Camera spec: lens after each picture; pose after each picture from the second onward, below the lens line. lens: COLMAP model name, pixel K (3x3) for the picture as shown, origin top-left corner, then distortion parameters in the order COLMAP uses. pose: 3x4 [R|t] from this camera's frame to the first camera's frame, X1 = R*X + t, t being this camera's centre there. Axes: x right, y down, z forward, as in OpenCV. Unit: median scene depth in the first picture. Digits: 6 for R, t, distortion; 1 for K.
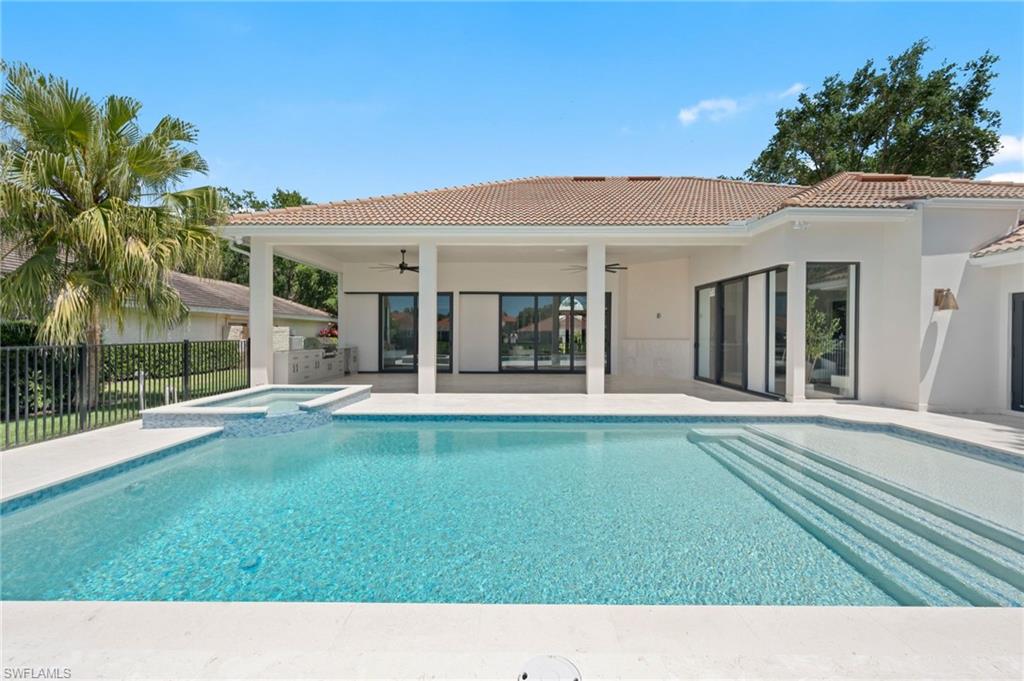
lens RADIAL K [[420.4, 0, 510.0], [0, 420.4, 336.7], [0, 0, 1]] dist [0.008857, -0.004182]
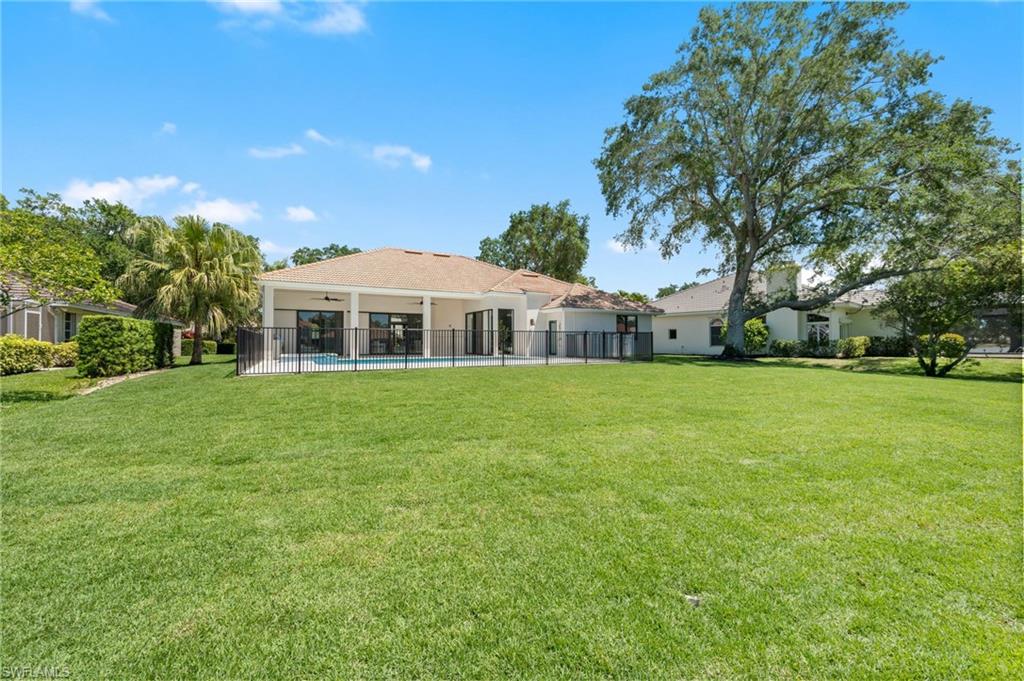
lens RADIAL K [[407.1, 0, 512.0], [0, 407.1, 341.7], [0, 0, 1]] dist [-0.000650, -0.000438]
pose [[0.878060, 0.000987, 0.478549, -0.280362], [0.005881, 0.999900, -0.012852, 0.045506], [-0.478514, 0.014099, 0.877967, -0.748189]]
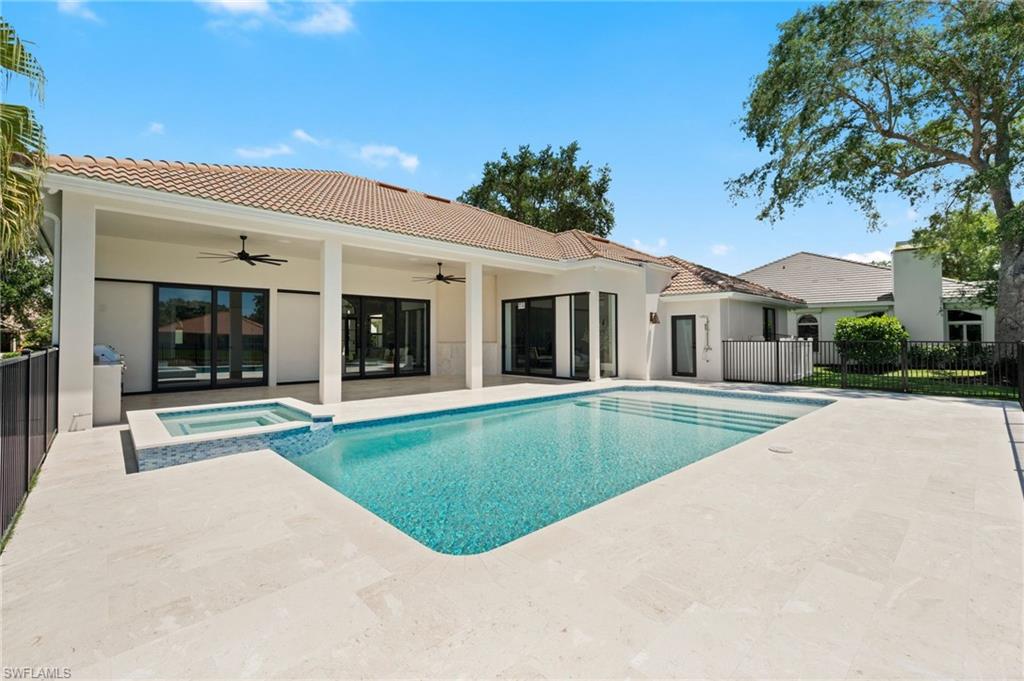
lens RADIAL K [[444.8, 0, 512.4], [0, 444.8, 330.3], [0, 0, 1]] dist [0.022972, 0.000004]
pose [[0.729428, 0.009071, 0.683997, -0.325553], [0.007178, 0.999756, -0.020914, -0.000063], [-0.684019, 0.020165, 0.729185, 0.002906]]
